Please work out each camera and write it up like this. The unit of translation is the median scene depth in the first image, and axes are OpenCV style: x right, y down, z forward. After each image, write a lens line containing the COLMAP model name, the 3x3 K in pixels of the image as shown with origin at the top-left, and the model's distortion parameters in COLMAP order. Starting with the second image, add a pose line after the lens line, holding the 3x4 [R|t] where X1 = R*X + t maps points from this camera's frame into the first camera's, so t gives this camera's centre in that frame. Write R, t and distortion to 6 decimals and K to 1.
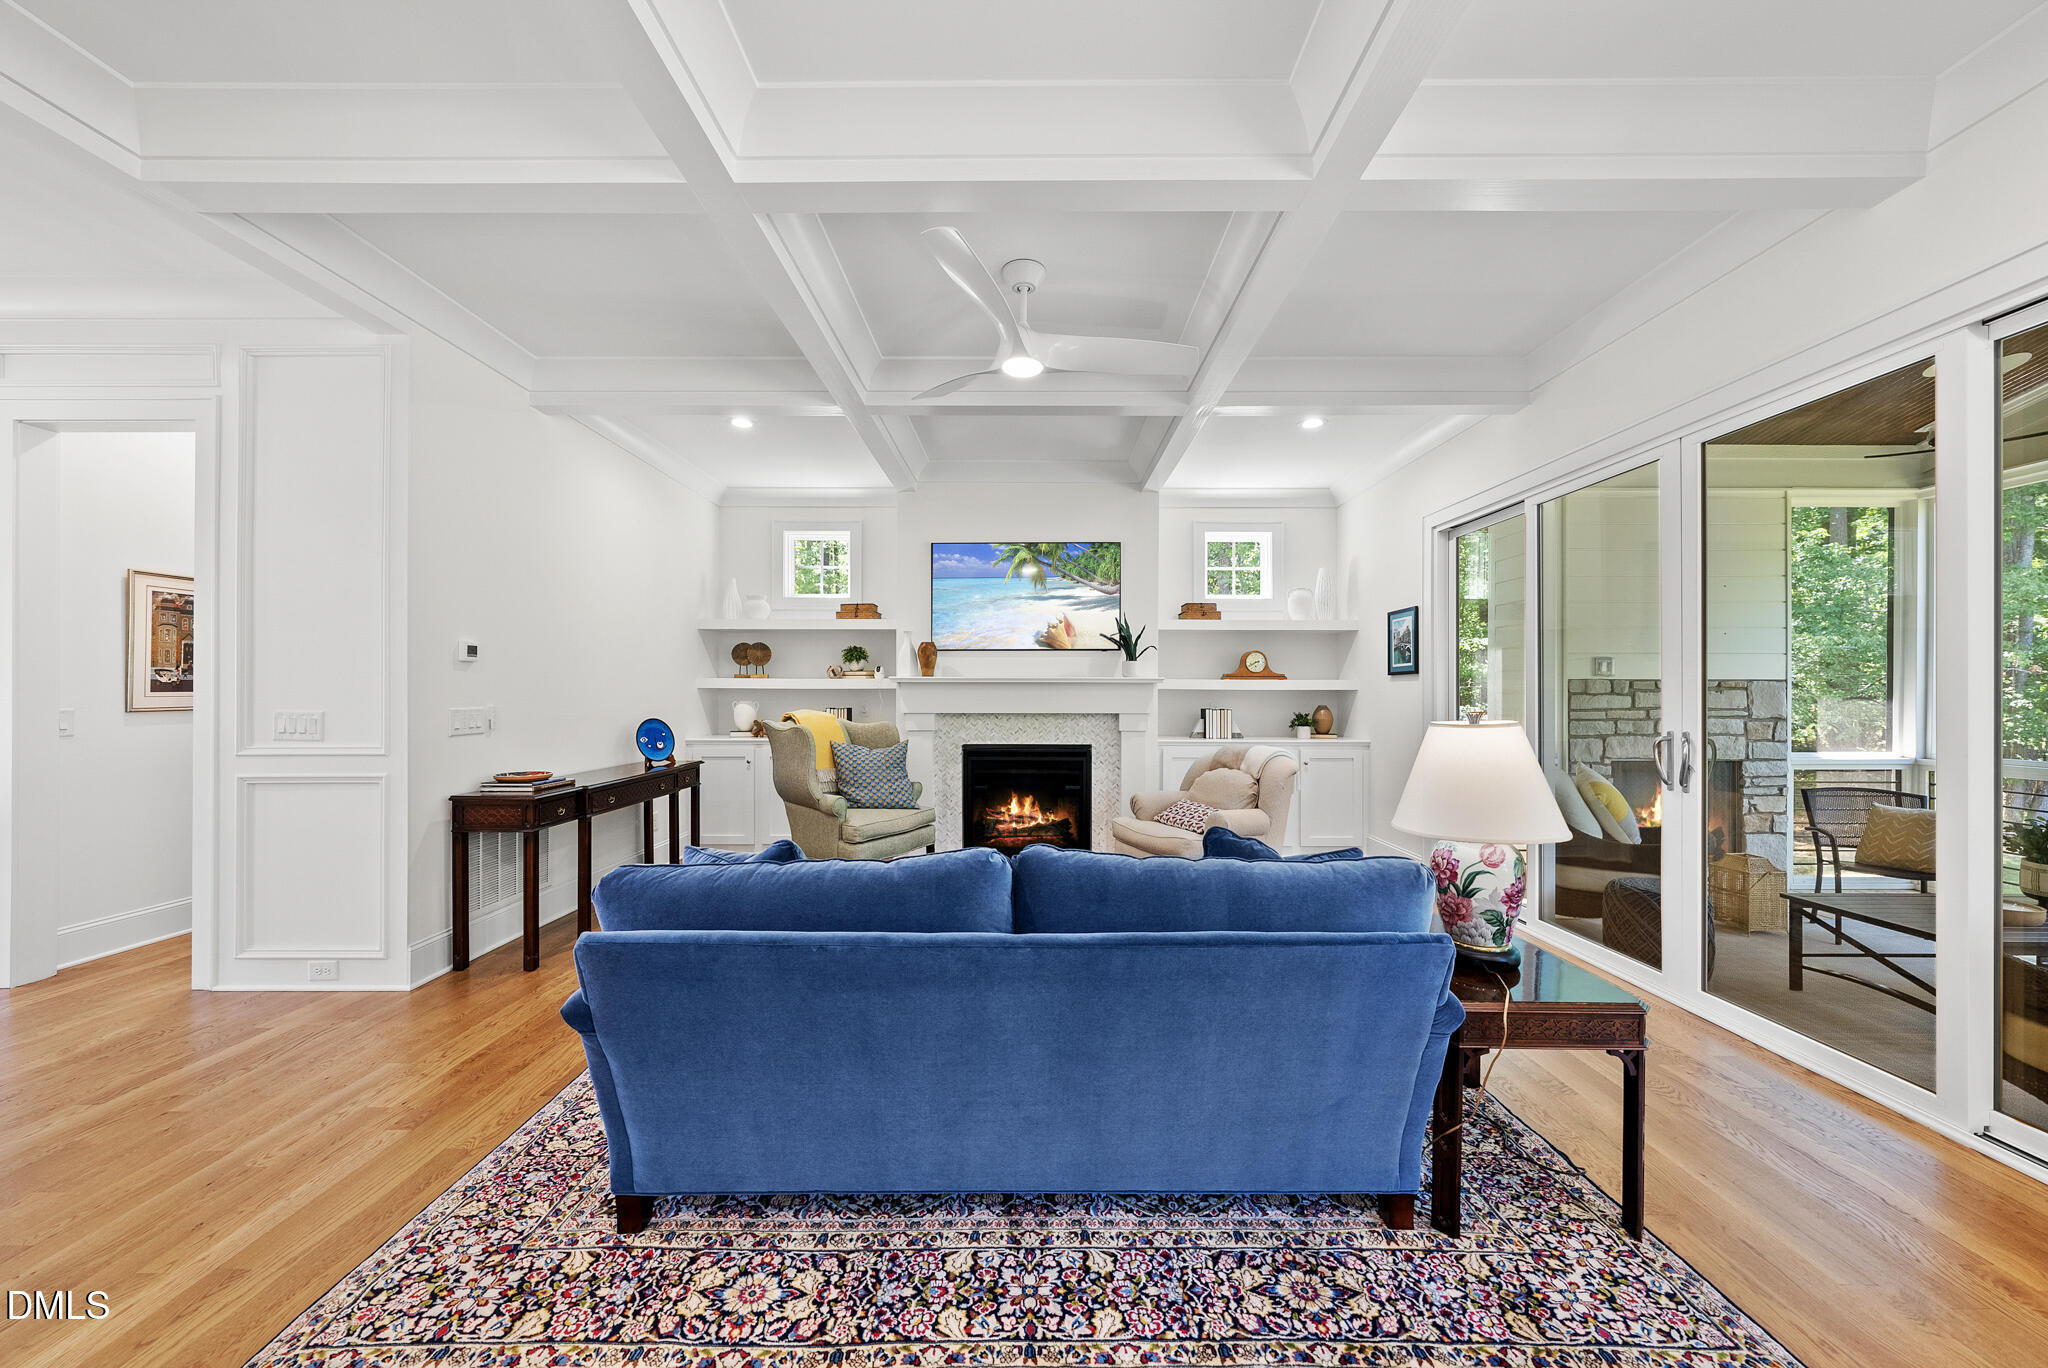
lens RADIAL K [[724.4, 0, 1028.4], [0, 724.4, 694.0], [0, 0, 1]] dist [-0.004598, 0.000939]
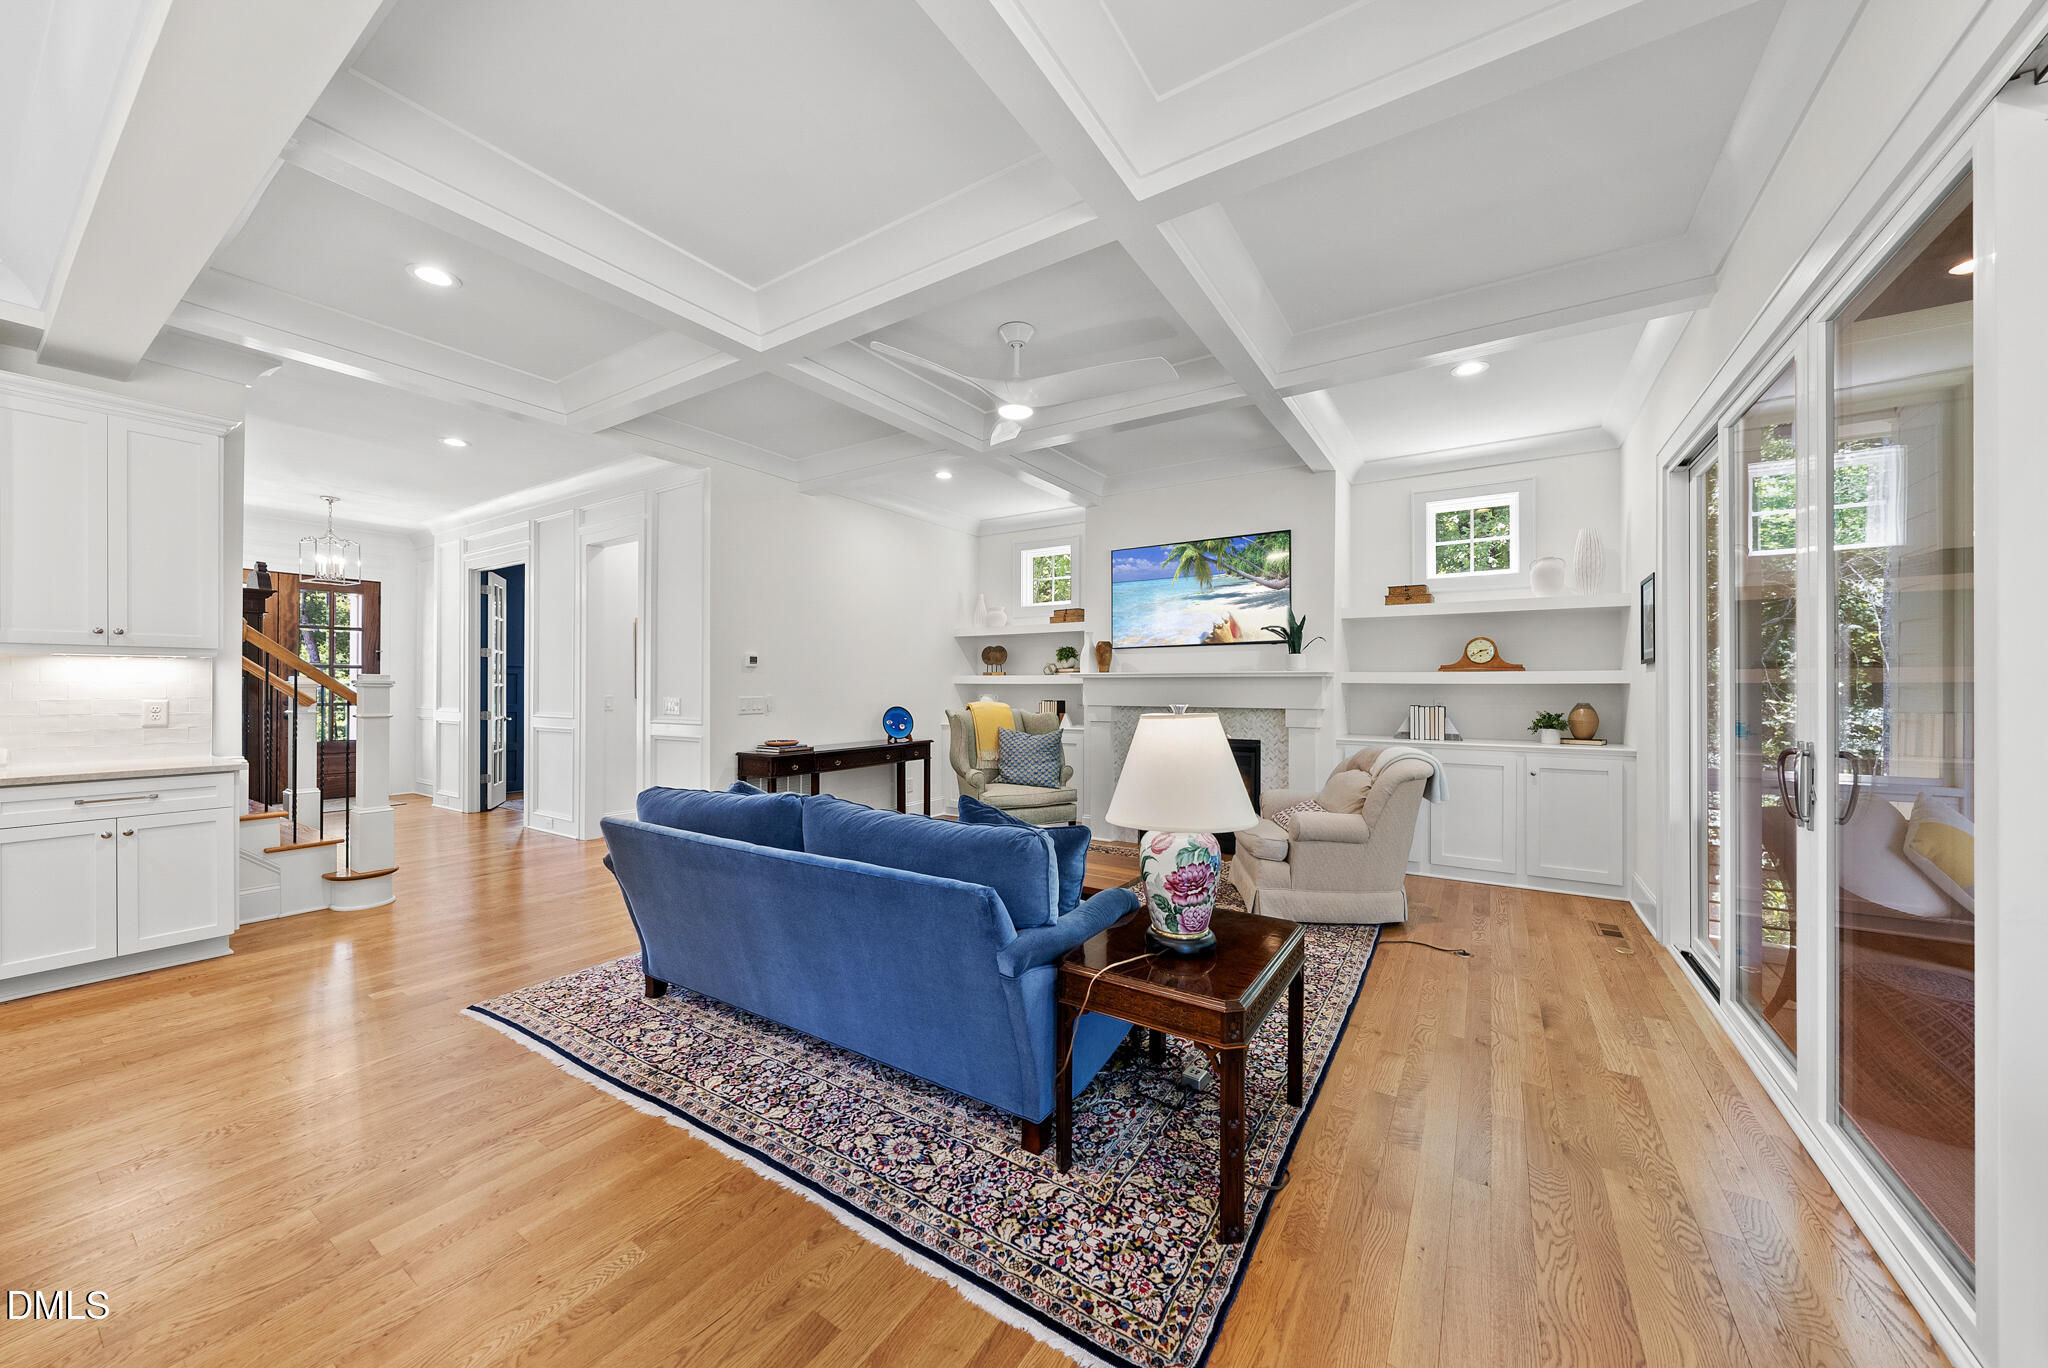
lens RADIAL K [[724.4, 0, 1027.3], [0, 724.4, 687.5], [0, 0, 1]] dist [-0.004598, 0.000939]
pose [[0.841086, -0.000582, -0.540902, 0.436519], [-0.000981, 0.999996, -0.002601, 0.001896], [0.540901, 0.002719, 0.841082, 0.010641]]
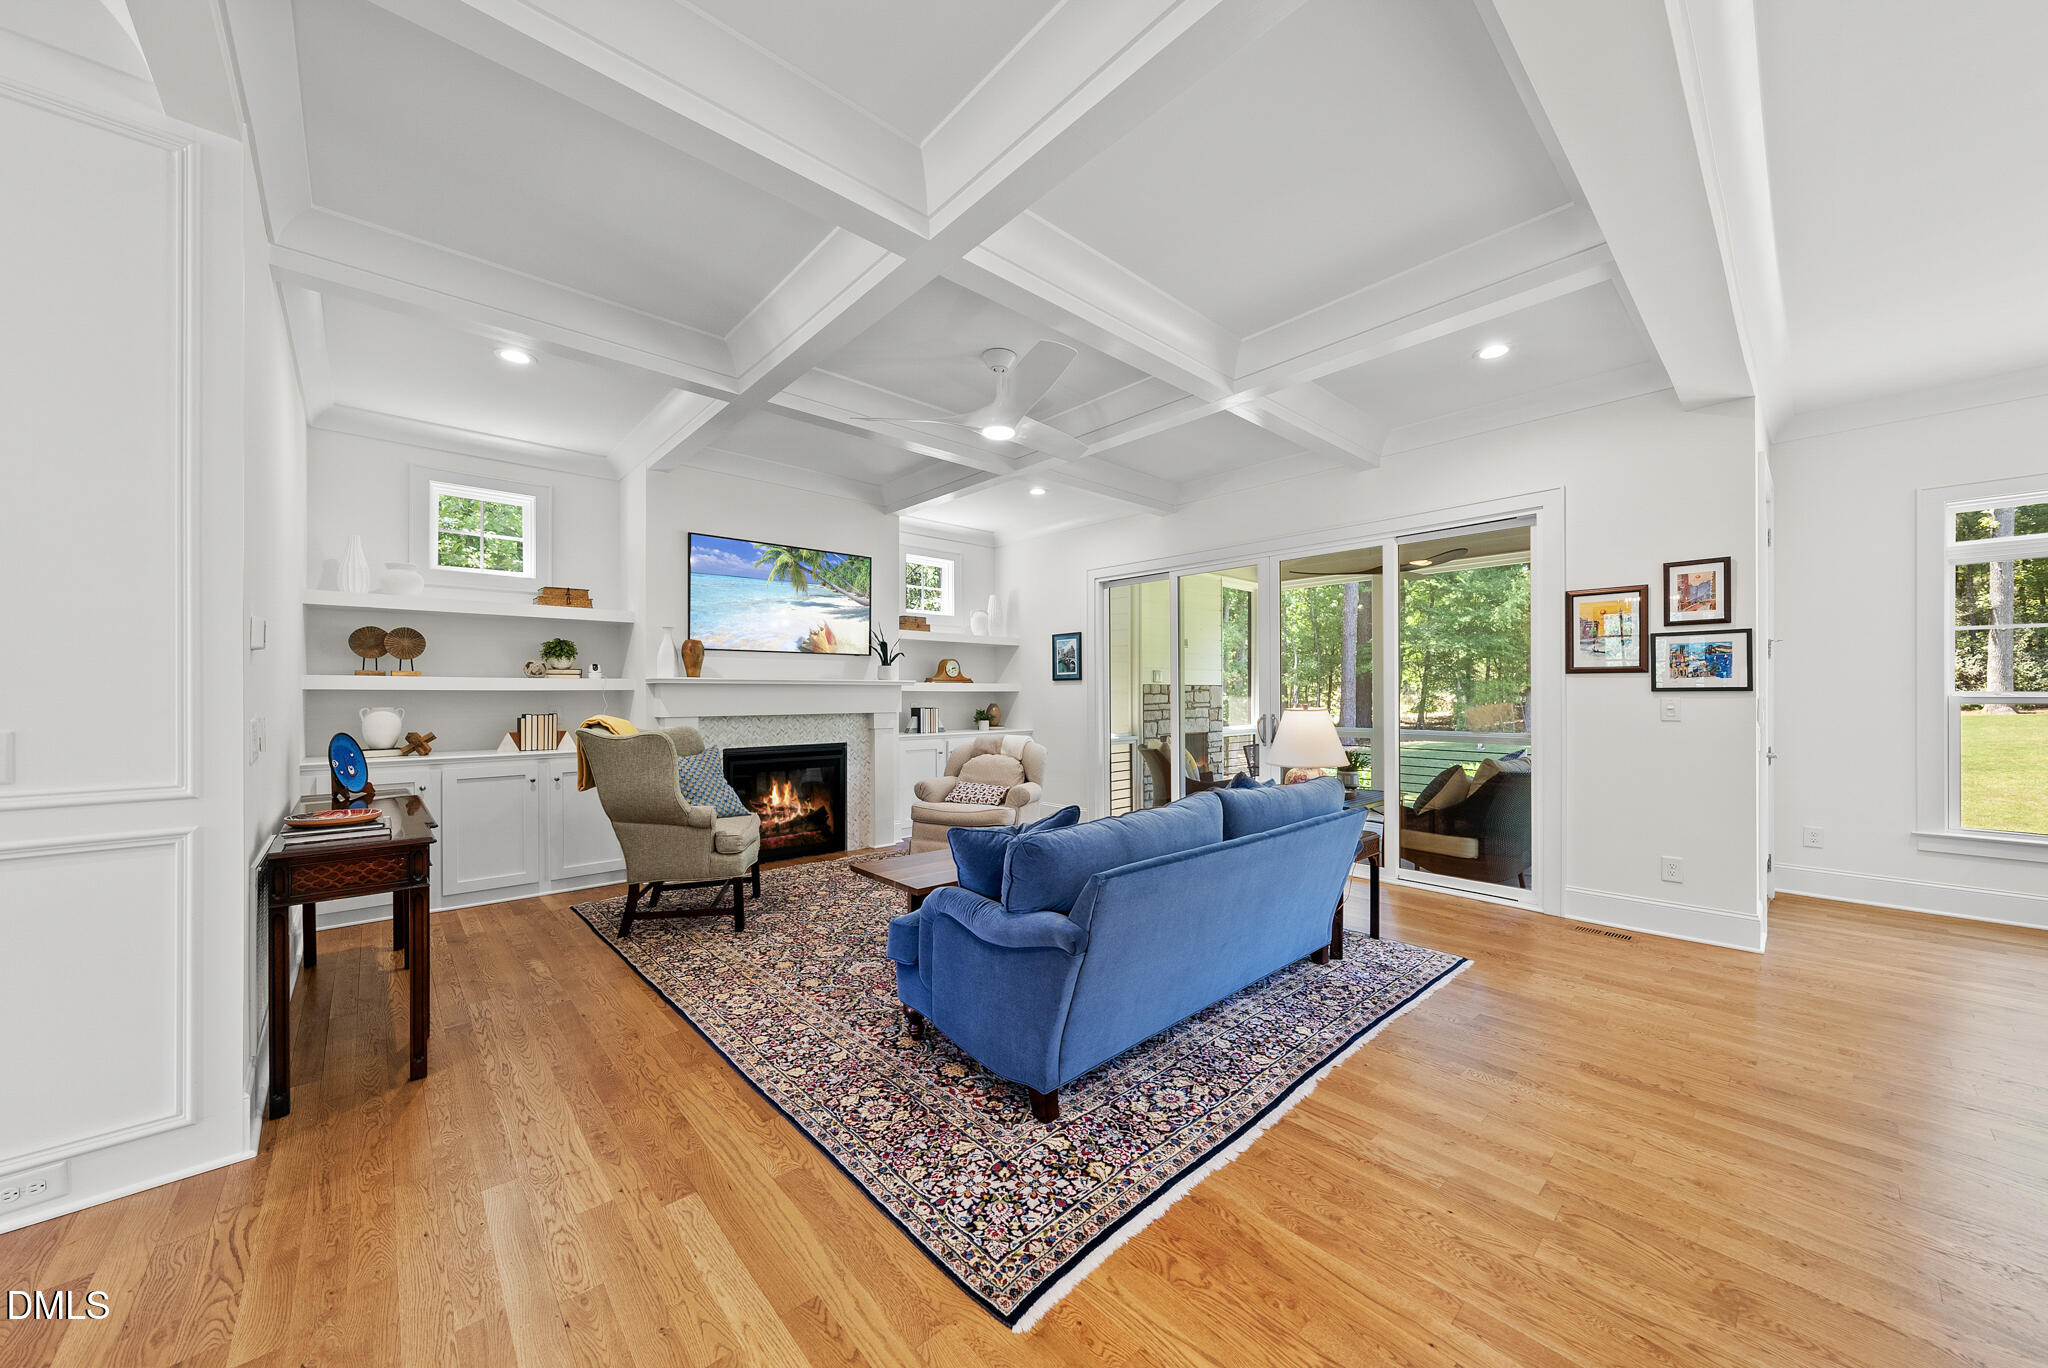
lens RADIAL K [[724.4, 0, 1034.0], [0, 724.4, 692.9], [0, 0, 1]] dist [-0.004598, 0.000939]
pose [[0.732061, -0.002319, 0.681235, -0.545674], [0.004804, 0.999987, -0.001759, -0.000779], [-0.681222, 0.004560, 0.732063, 0.033879]]
